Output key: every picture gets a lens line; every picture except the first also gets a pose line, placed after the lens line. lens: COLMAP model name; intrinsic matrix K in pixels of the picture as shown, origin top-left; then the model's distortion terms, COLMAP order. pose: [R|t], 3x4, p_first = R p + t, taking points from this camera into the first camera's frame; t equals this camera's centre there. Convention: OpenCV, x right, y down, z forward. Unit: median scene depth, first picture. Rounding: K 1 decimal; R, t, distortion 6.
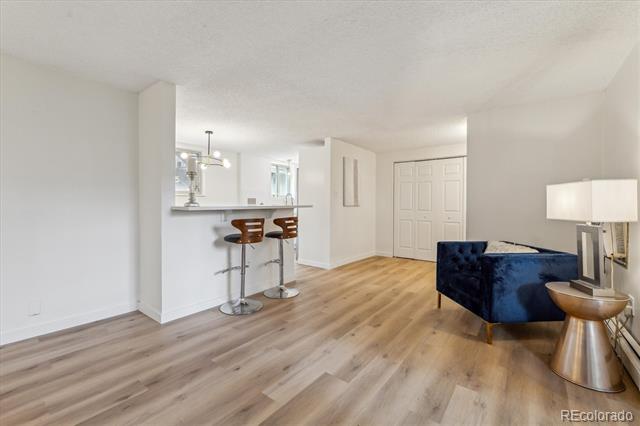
lens RADIAL K [[280.5, 0, 306.9], [0, 280.5, 203.2], [0, 0, 1]] dist [-0.007633, -0.000340]
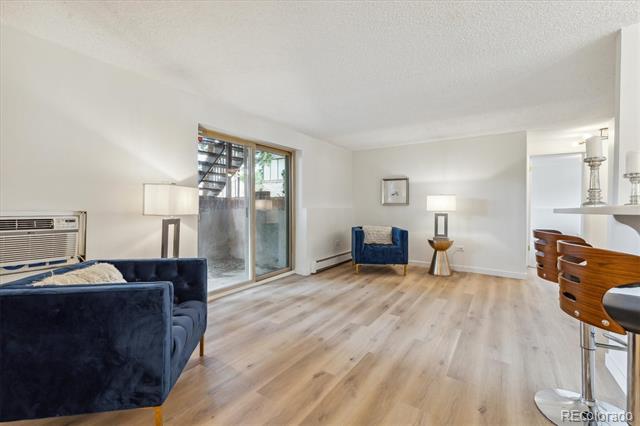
lens RADIAL K [[280.5, 0, 307.8], [0, 280.5, 204.3], [0, 0, 1]] dist [-0.007633, -0.000340]
pose [[-0.997765, -0.011176, -0.065880, 0.401188], [-0.010327, 0.999859, -0.013209, 0.022216], [0.066018, -0.012499, -0.997740, 2.062856]]
